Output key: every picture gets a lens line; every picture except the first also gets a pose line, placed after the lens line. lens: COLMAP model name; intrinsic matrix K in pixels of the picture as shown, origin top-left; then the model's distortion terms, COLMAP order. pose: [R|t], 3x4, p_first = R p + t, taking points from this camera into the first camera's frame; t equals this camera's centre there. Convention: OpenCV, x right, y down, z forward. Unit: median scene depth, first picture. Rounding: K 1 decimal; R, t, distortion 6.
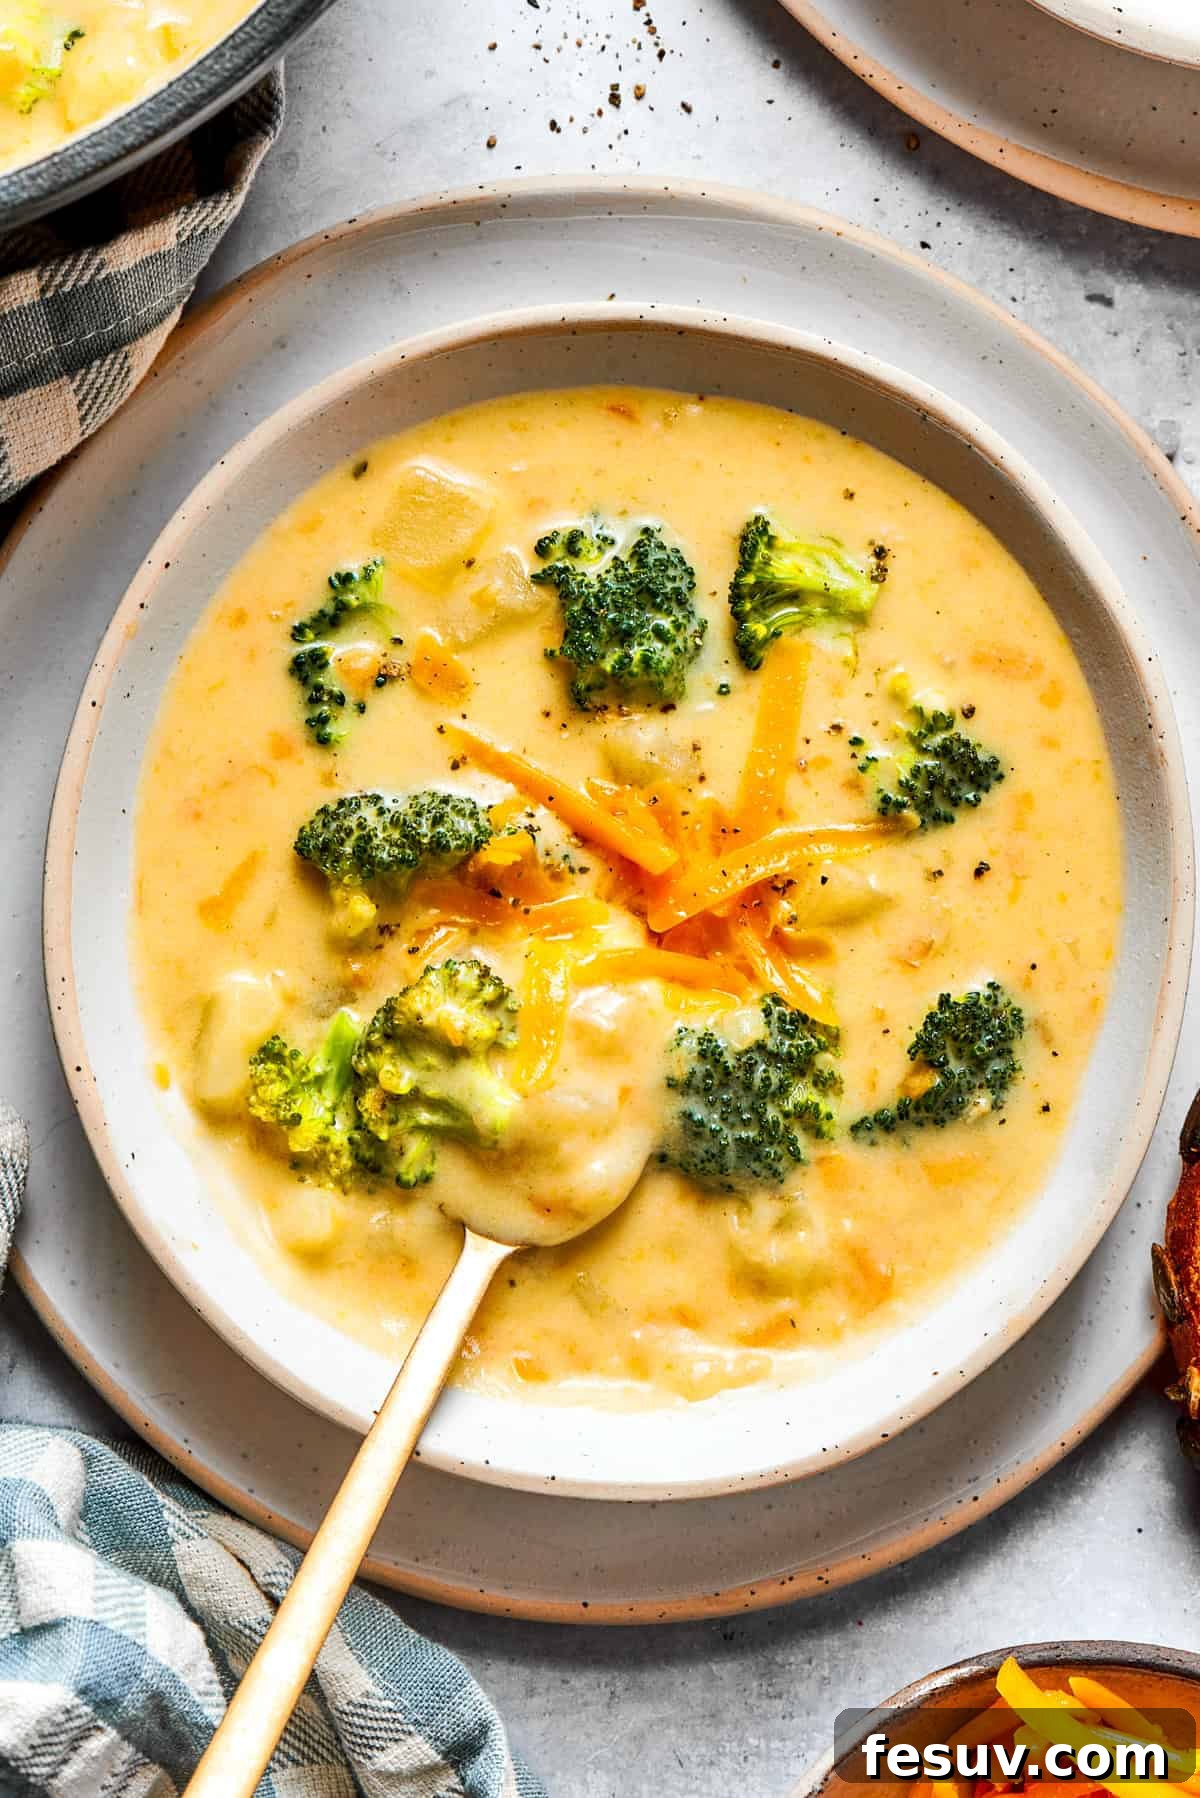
lens RADIAL K [[6771.8, 0, 604.8], [0, 6771.8, 890.7], [0, 0, 1]] dist [-0.201124, 0.000000]
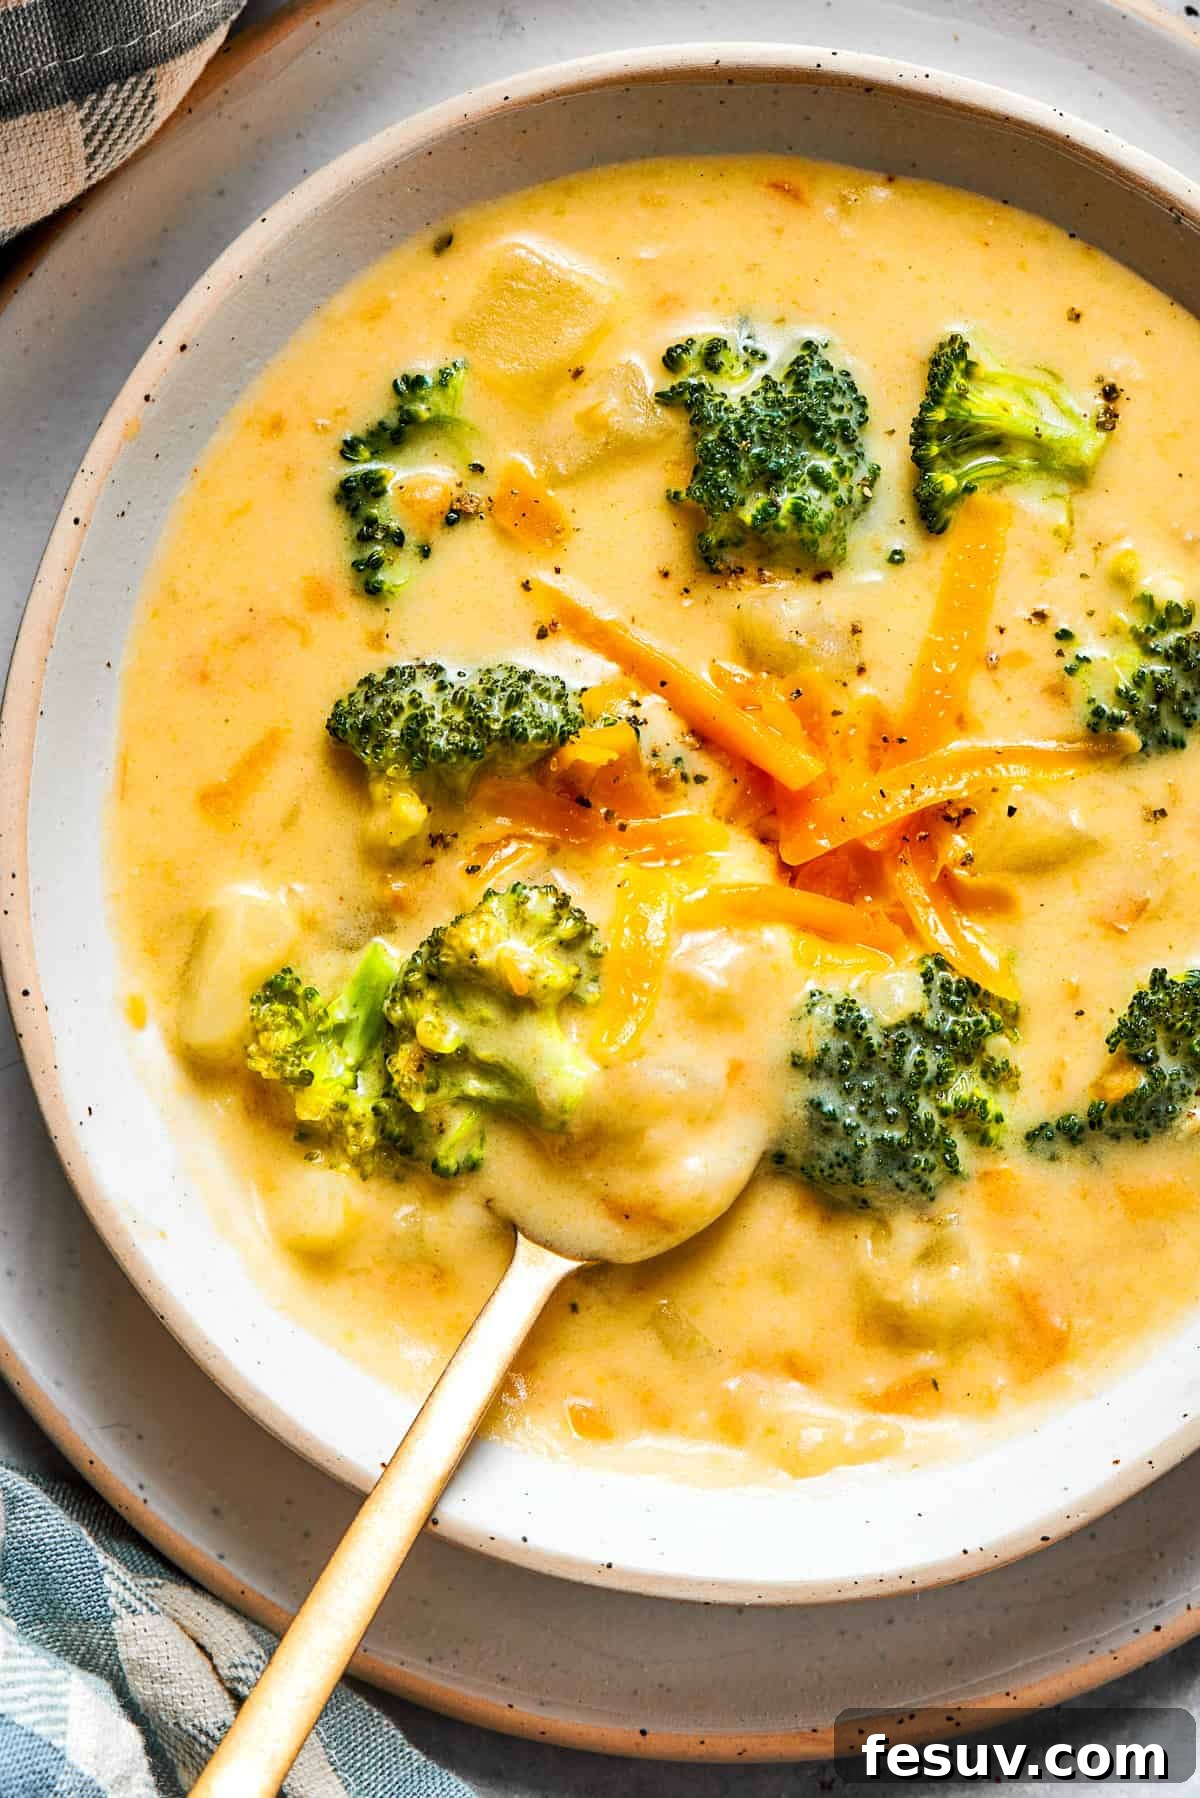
lens RADIAL K [[6771.8, 0, 592.8], [0, 6771.8, 909.1], [0, 0, 1]] dist [-0.201124, 0.000000]
pose [[0.997454, 0.061796, -0.035580, 0.013019], [-0.062159, 0.998024, -0.009180, 0.019554], [0.034943, 0.011368, 0.999325, 0.230992]]
